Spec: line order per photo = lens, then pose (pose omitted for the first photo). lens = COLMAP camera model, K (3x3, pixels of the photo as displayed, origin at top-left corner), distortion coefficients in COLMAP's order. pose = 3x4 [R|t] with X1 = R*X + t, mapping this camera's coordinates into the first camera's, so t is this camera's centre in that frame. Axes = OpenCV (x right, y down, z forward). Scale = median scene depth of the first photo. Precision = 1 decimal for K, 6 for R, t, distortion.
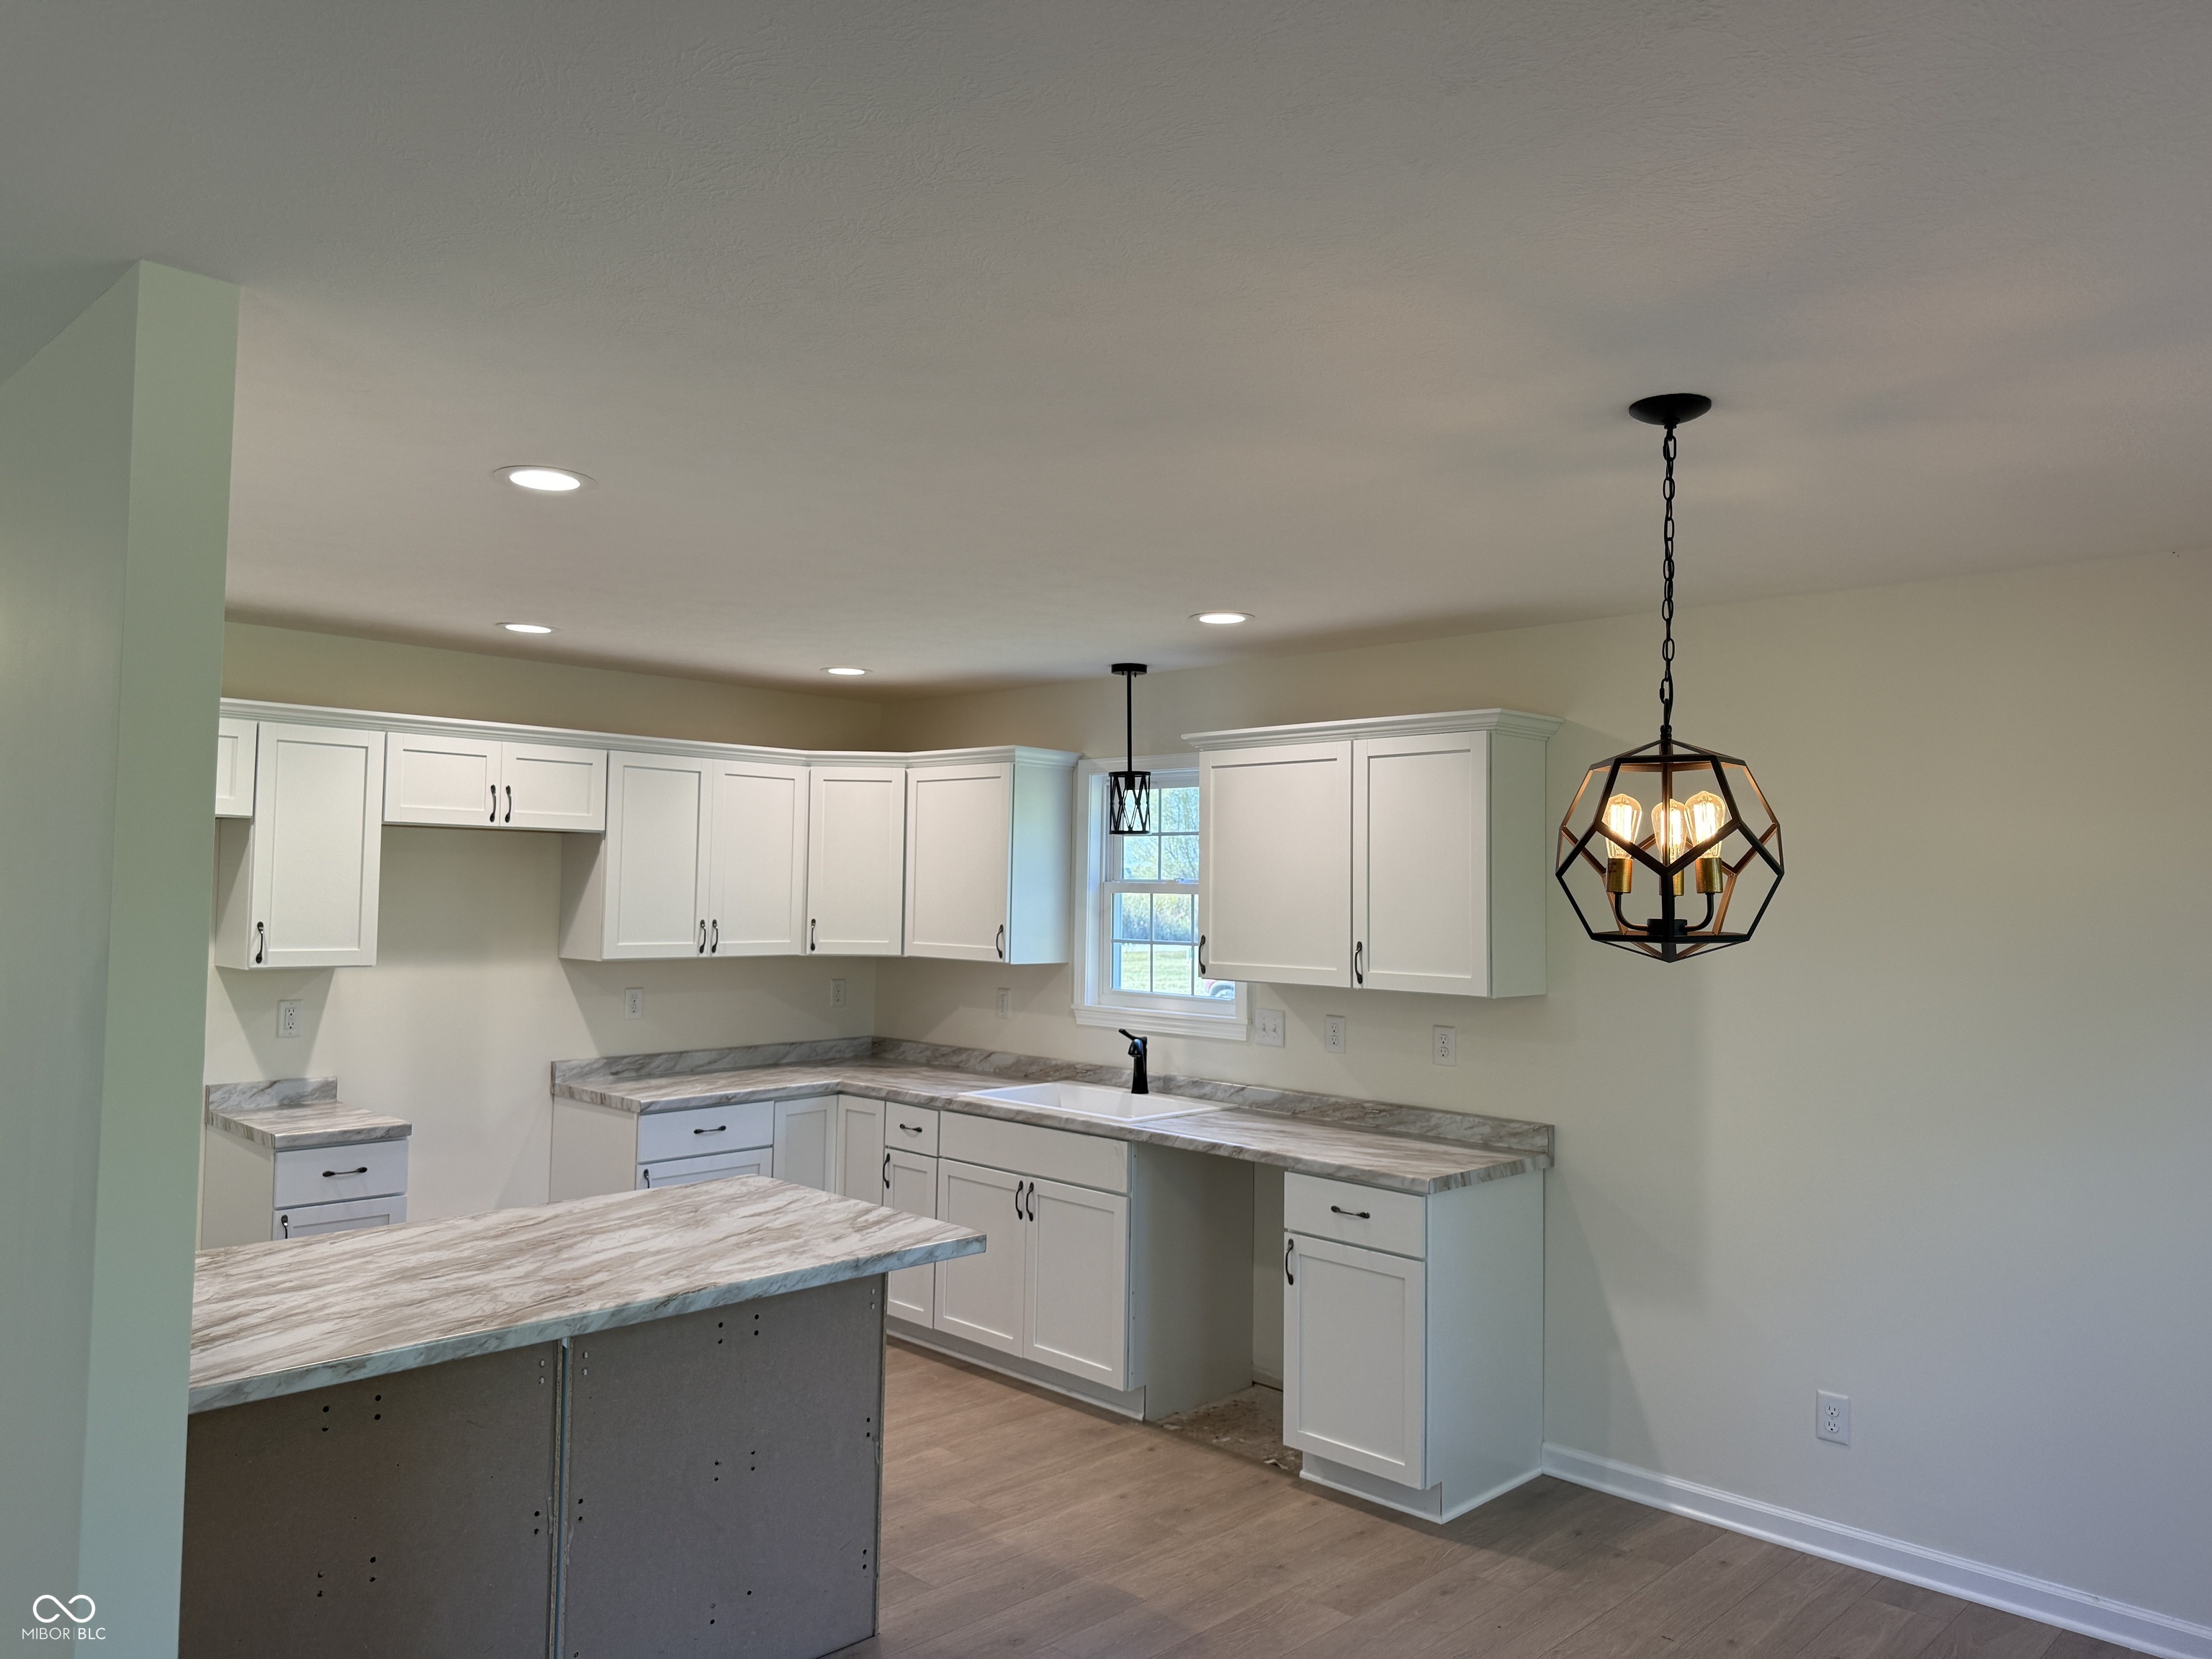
lens RADIAL K [[1558.3, 0, 1109.3], [0, 1558.3, 823.4], [0, 0, 1]] dist [0.138219, -0.003614]
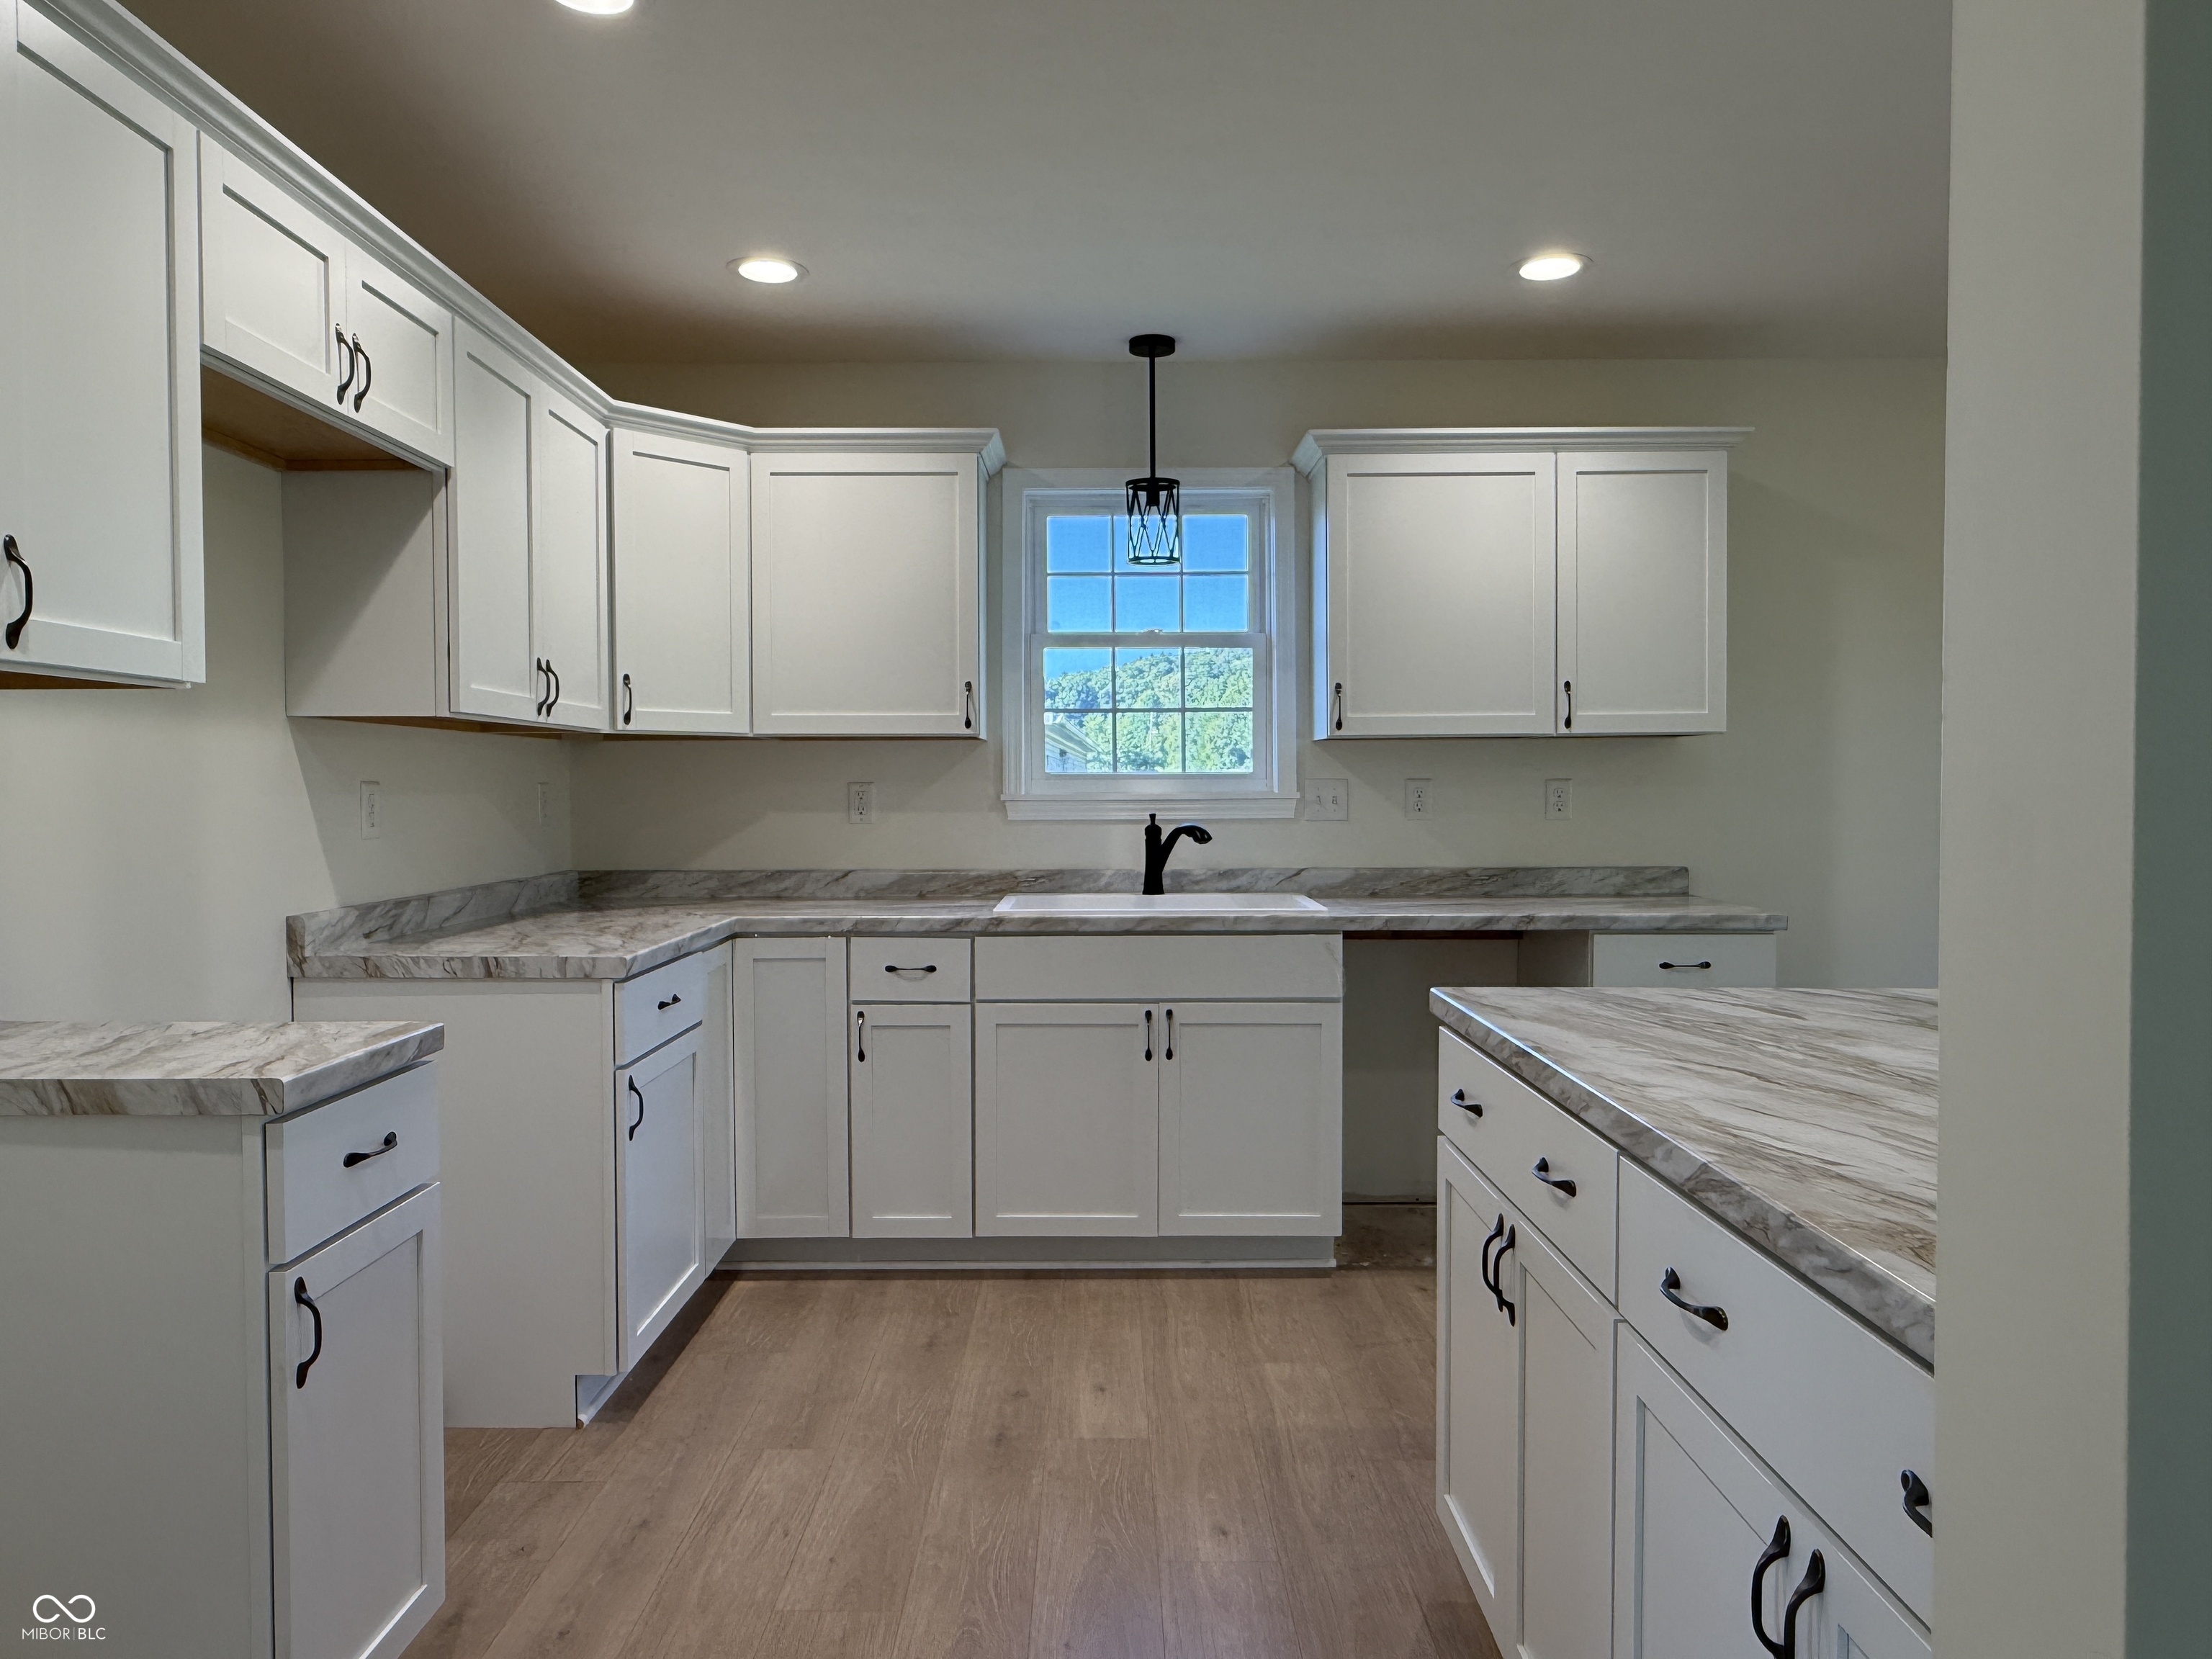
lens RADIAL K [[1411.1, 0, 1103.4], [0, 1411.1, 812.3], [0, 0, 1]] dist [0.007061, 0.000536]
pose [[0.717497, -0.032742, 0.695792, -0.537909], [-0.012674, 0.998116, 0.060037, 0.095360], [-0.696447, -0.051895, 0.715730, 0.548205]]
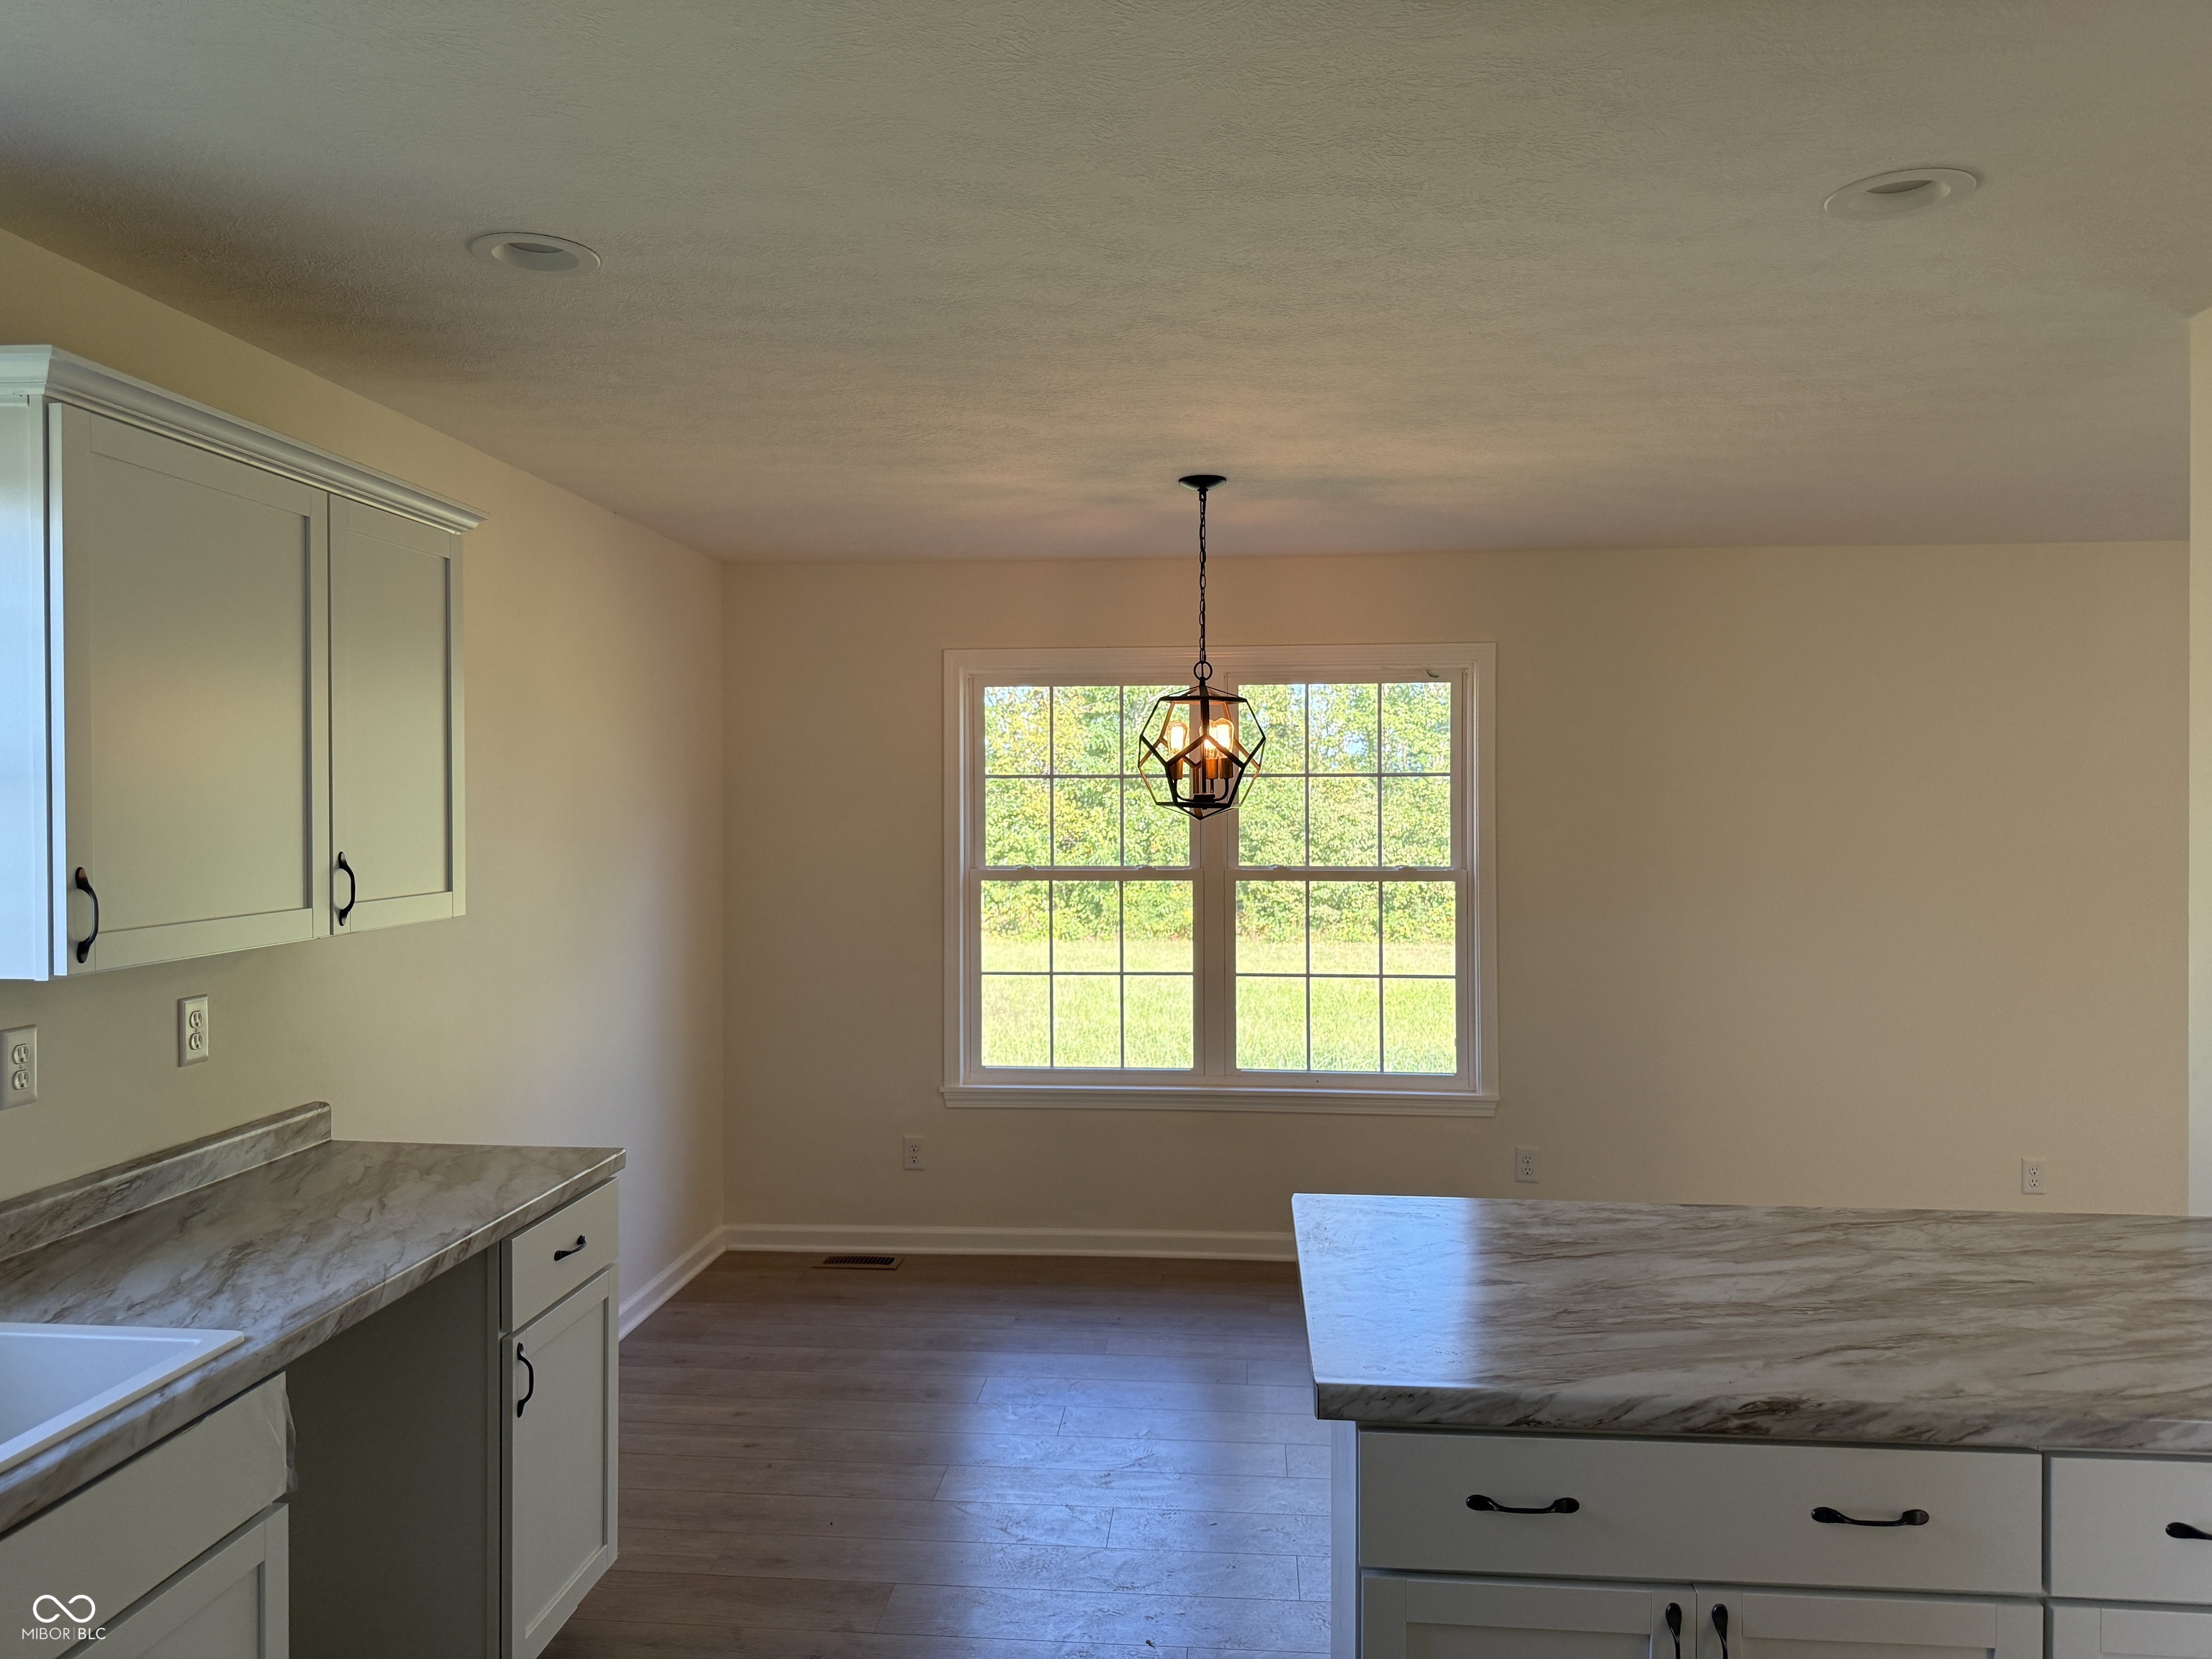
lens RADIAL K [[1558.3, 0, 1109.3], [0, 1558.3, 823.4], [0, 0, 1]] dist [0.138219, -0.003614]
pose [[-0.639194, -0.035771, 0.768213, -0.424533], [-0.052846, 0.998599, 0.002528, 0.046357], [-0.767227, -0.038981, -0.640189, 1.062588]]
